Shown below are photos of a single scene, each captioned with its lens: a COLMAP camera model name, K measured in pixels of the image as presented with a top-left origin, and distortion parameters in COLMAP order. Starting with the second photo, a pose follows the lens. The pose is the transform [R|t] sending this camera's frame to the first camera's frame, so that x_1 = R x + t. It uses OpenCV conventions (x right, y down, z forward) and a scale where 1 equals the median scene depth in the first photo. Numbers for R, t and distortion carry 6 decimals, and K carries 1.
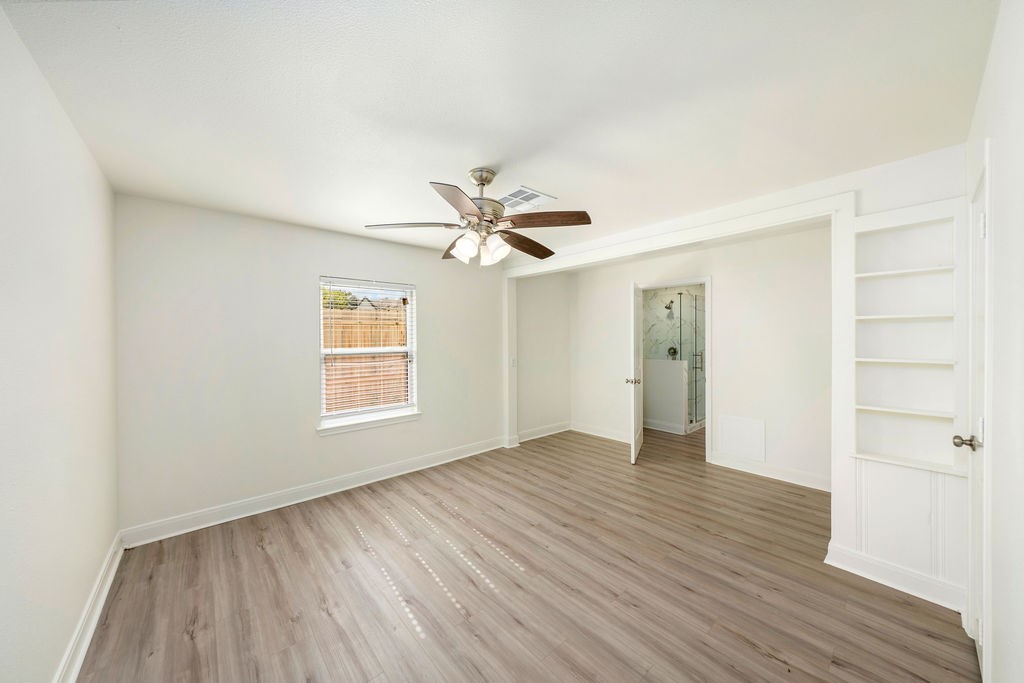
lens RADIAL K [[368.2, 0, 510.9], [0, 368.2, 337.1], [0, 0, 1]] dist [-0.000936, 0.000016]
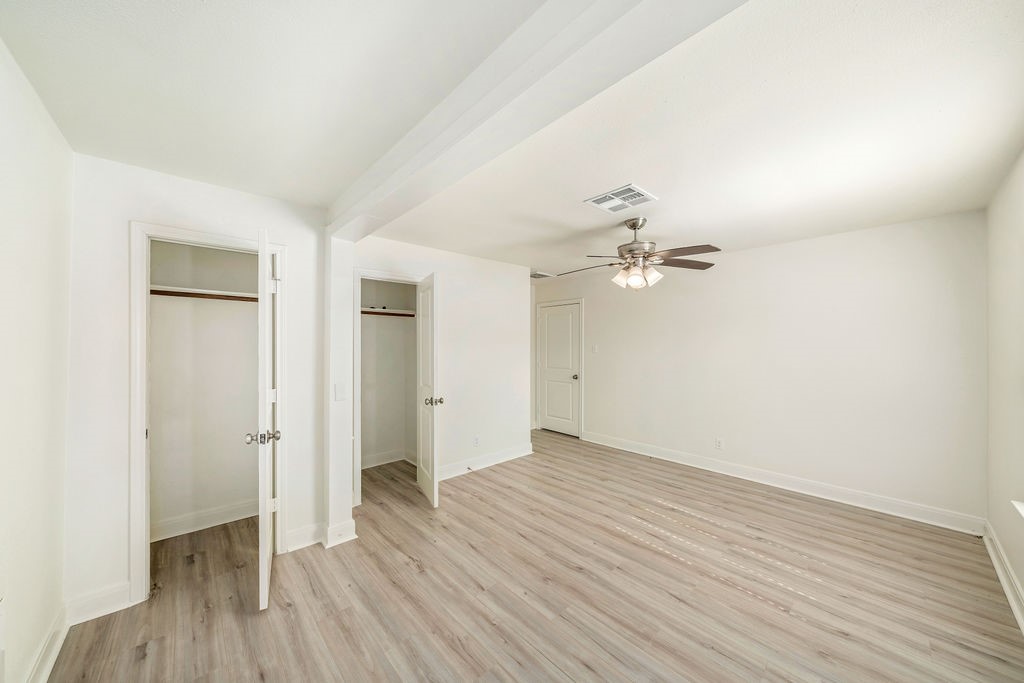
lens RADIAL K [[368.2, 0, 510.9], [0, 368.2, 337.1], [0, 0, 1]] dist [-0.000936, 0.000016]
pose [[-0.999836, 0.008474, -0.016030, 0.322758], [0.008753, 0.999811, -0.017387, -0.004594], [0.015879, -0.017524, -0.999720, 1.894752]]
